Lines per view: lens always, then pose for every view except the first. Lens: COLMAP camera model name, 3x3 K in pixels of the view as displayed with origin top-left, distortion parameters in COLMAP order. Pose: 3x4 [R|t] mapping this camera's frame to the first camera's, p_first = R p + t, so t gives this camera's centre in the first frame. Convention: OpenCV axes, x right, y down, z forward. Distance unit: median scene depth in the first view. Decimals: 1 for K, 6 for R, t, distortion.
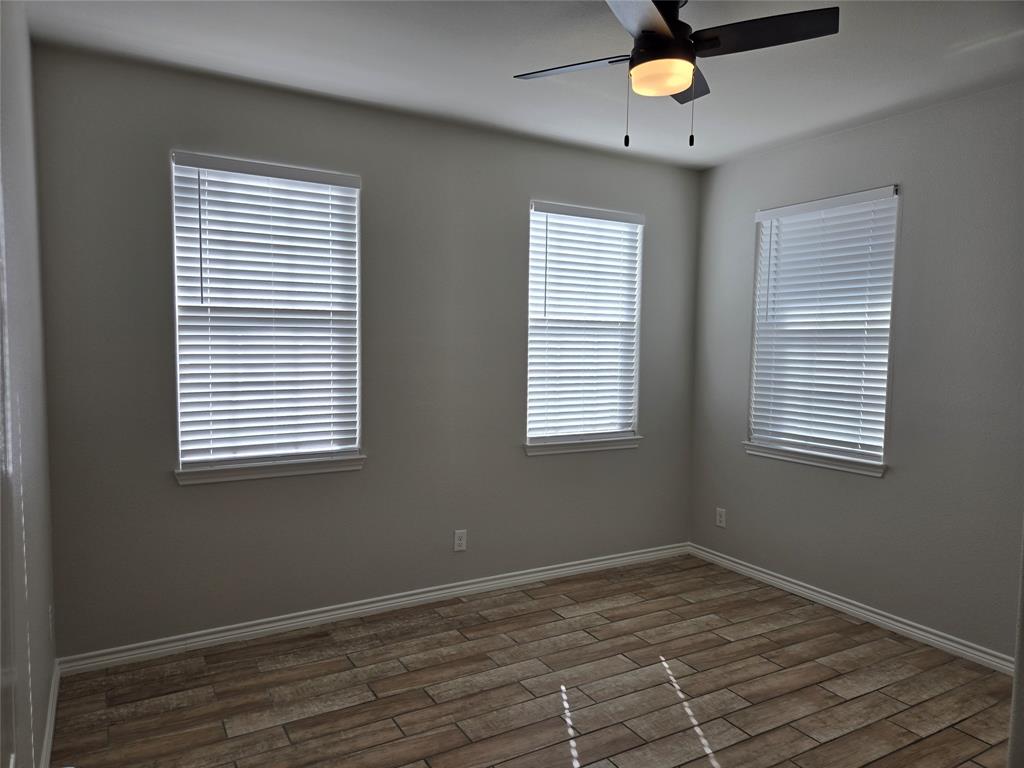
lens RADIAL K [[693.5, 0, 507.9], [0, 693.5, 383.7], [0, 0, 1]] dist [0.085026, -0.061112]
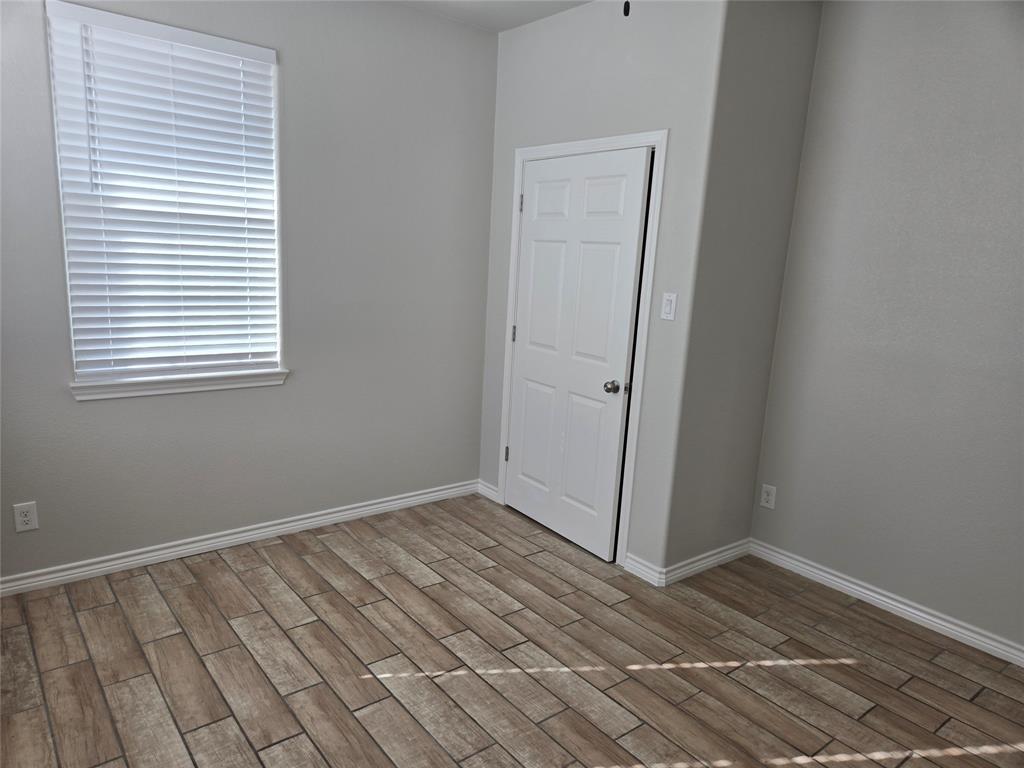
lens RADIAL K [[681.4, 0, 504.5], [0, 681.4, 380.5], [0, 0, 1]] dist [0.064135, -0.048495]
pose [[-0.136416, -0.205341, 0.969137, -0.399858], [0.006869, 0.978062, 0.208199, -0.059876], [-0.990628, 0.035058, -0.132013, 0.849533]]
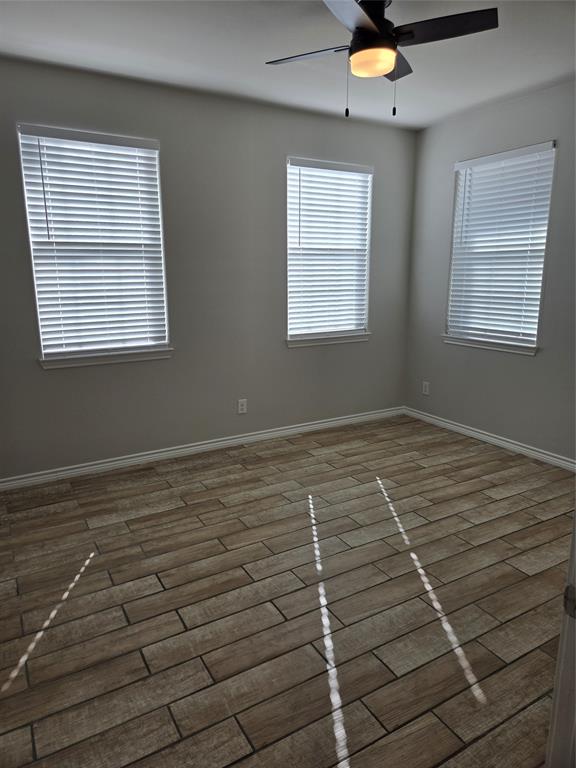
lens RADIAL K [[520.1, 0, 286.5], [0, 520.1, 367.4], [0, 0, 1]] dist [0.085026, -0.061112]
pose [[0.999830, -0.018455, 0.000440, 0.026778], [0.018251, 0.991774, 0.126694, 0.011518], [-0.002775, -0.126664, 0.991942, -0.063972]]
